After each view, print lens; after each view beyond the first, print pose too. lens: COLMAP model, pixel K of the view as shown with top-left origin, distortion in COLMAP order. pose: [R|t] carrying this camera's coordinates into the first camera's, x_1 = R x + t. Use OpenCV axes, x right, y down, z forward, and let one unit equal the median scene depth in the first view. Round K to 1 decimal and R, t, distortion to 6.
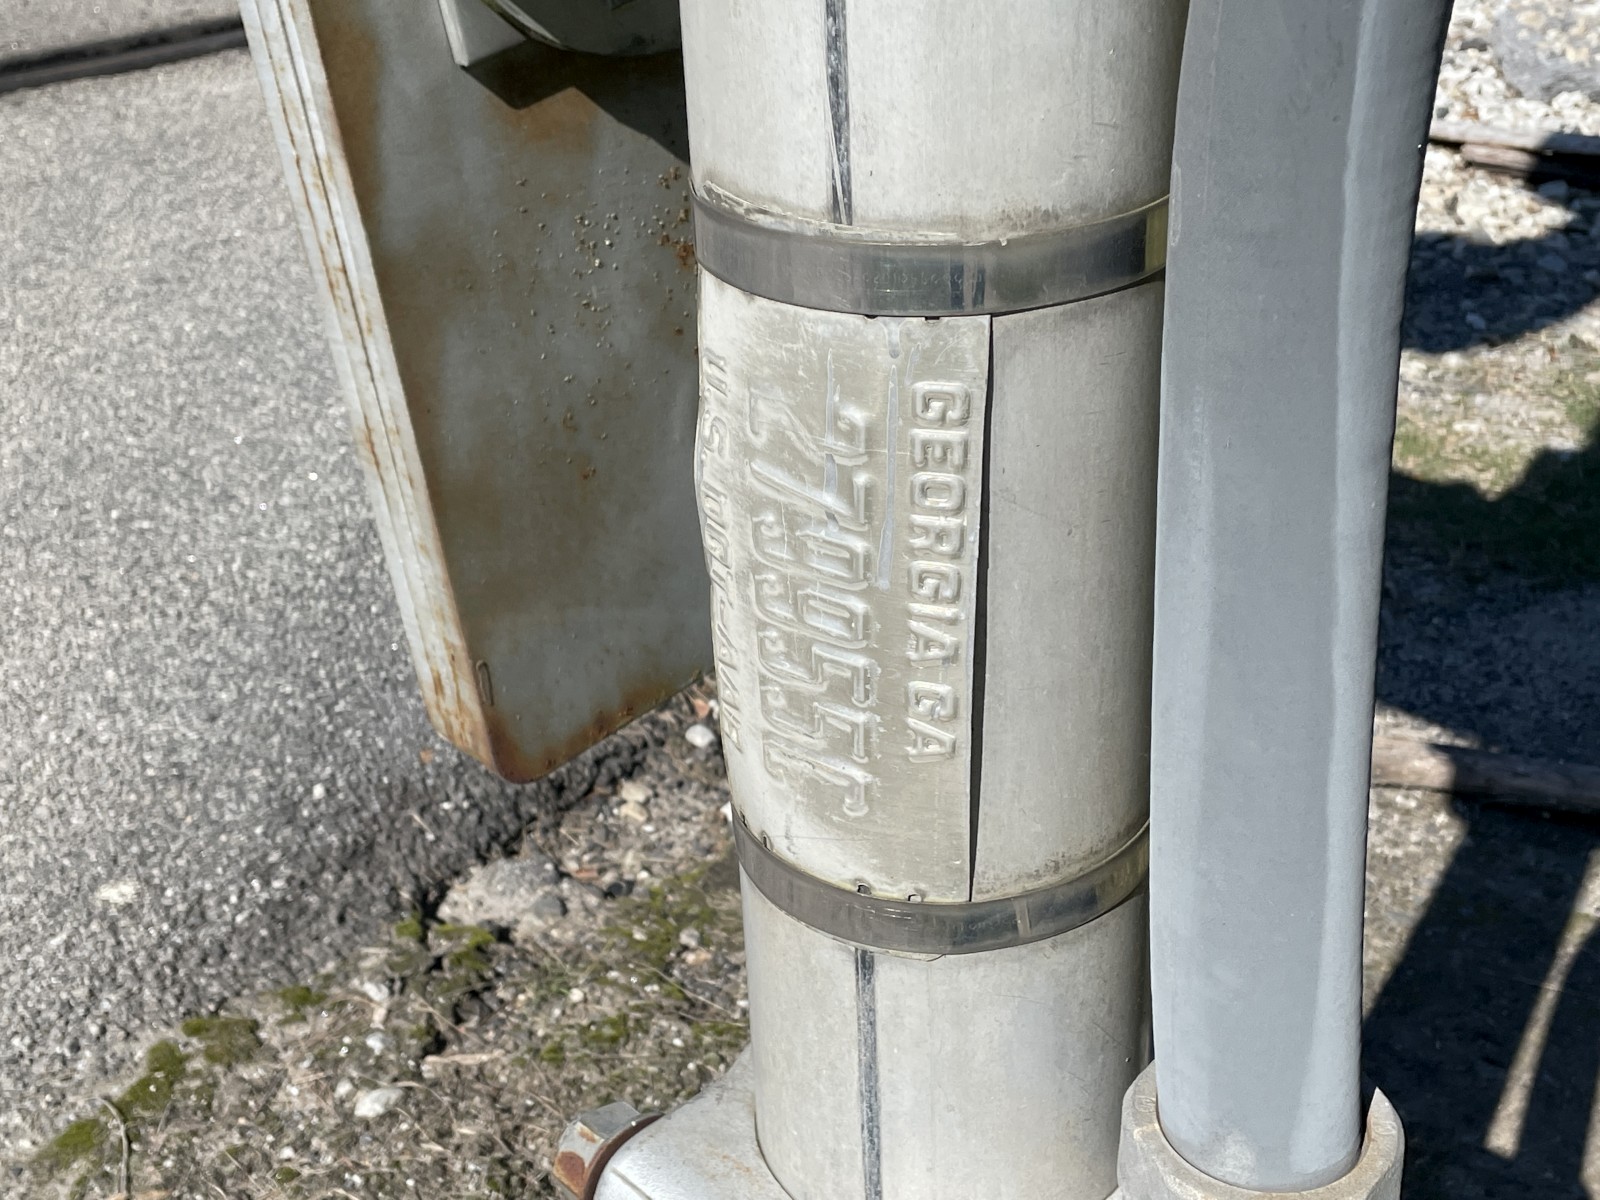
lens RADIAL K [[2031.5, 0, 801.3], [0, 2031.5, 599.9], [0, 0, 1]] dist [0.046184, 0.000000]
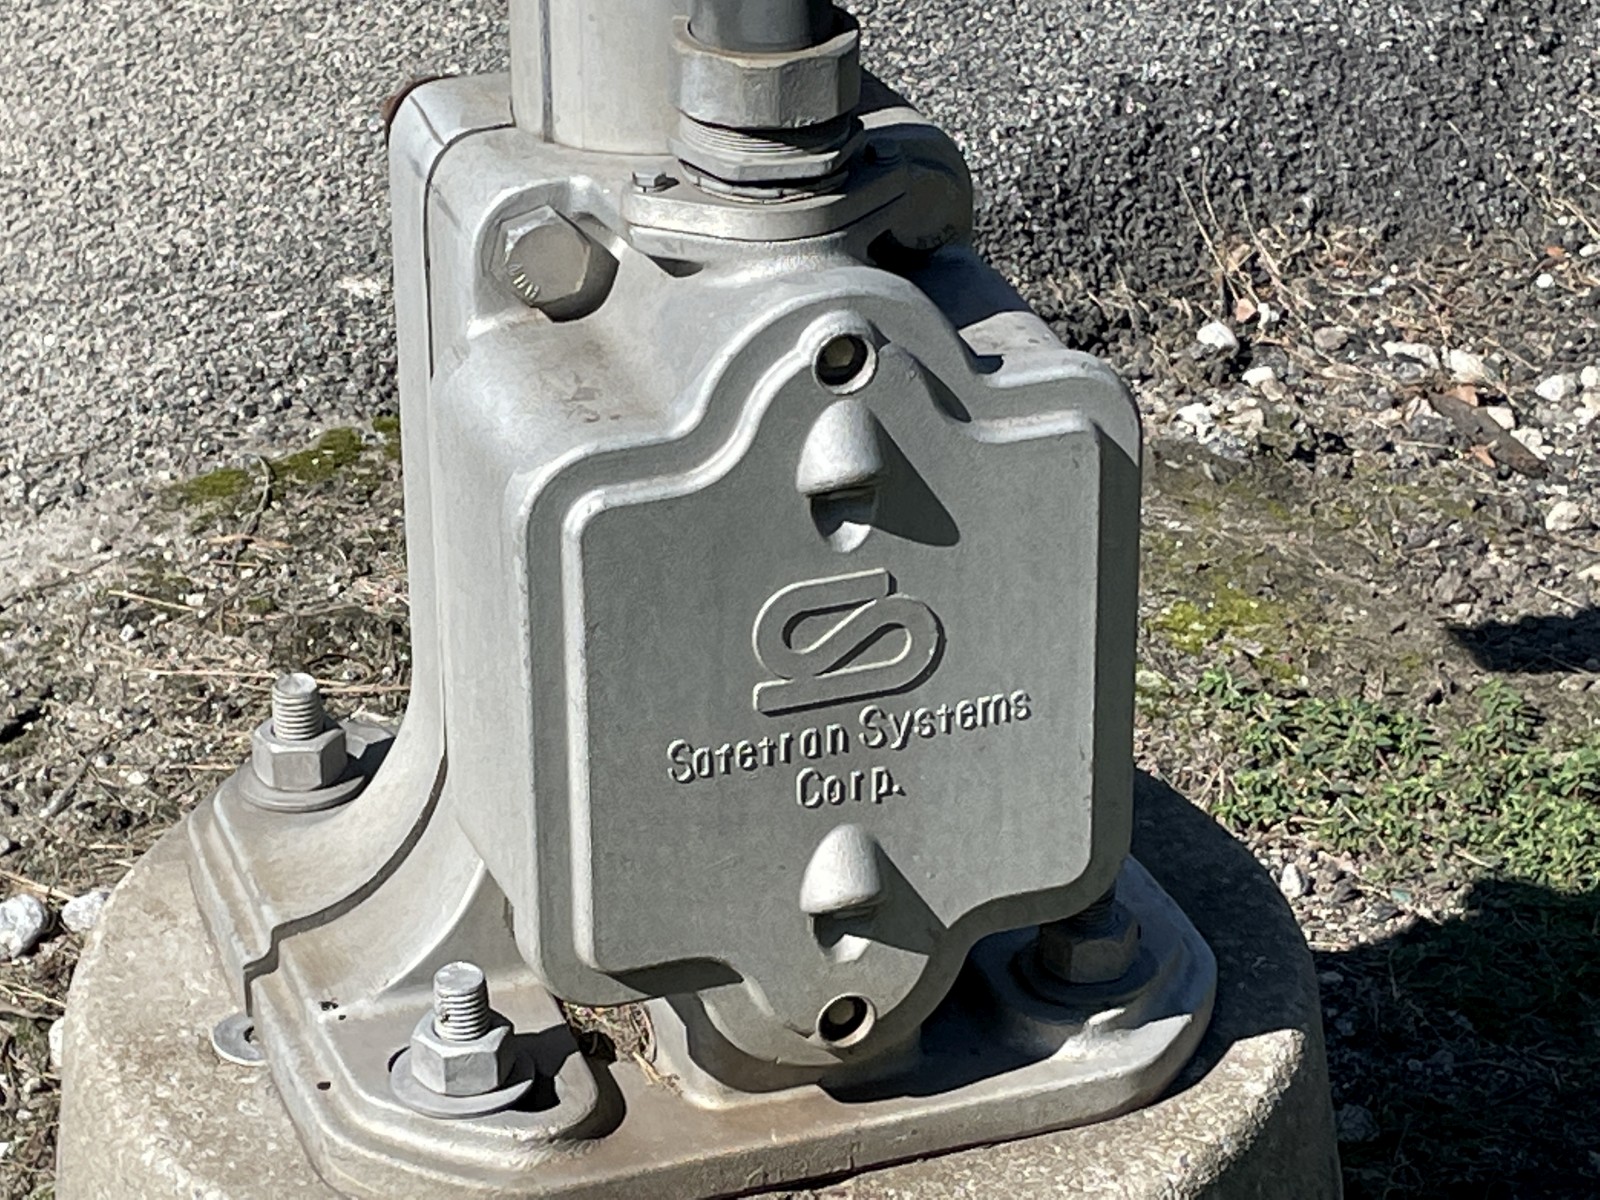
lens RADIAL K [[4682.9, 0, 799.6], [0, 4682.9, 600.1], [0, 0, 1]] dist [0.239702, 0.000000]
pose [[0.914145, 0.215924, -0.343097, 0.498962], [-0.222095, 0.974783, 0.021719, 0.195495], [0.339134, 0.056346, 0.939049, -0.681371]]
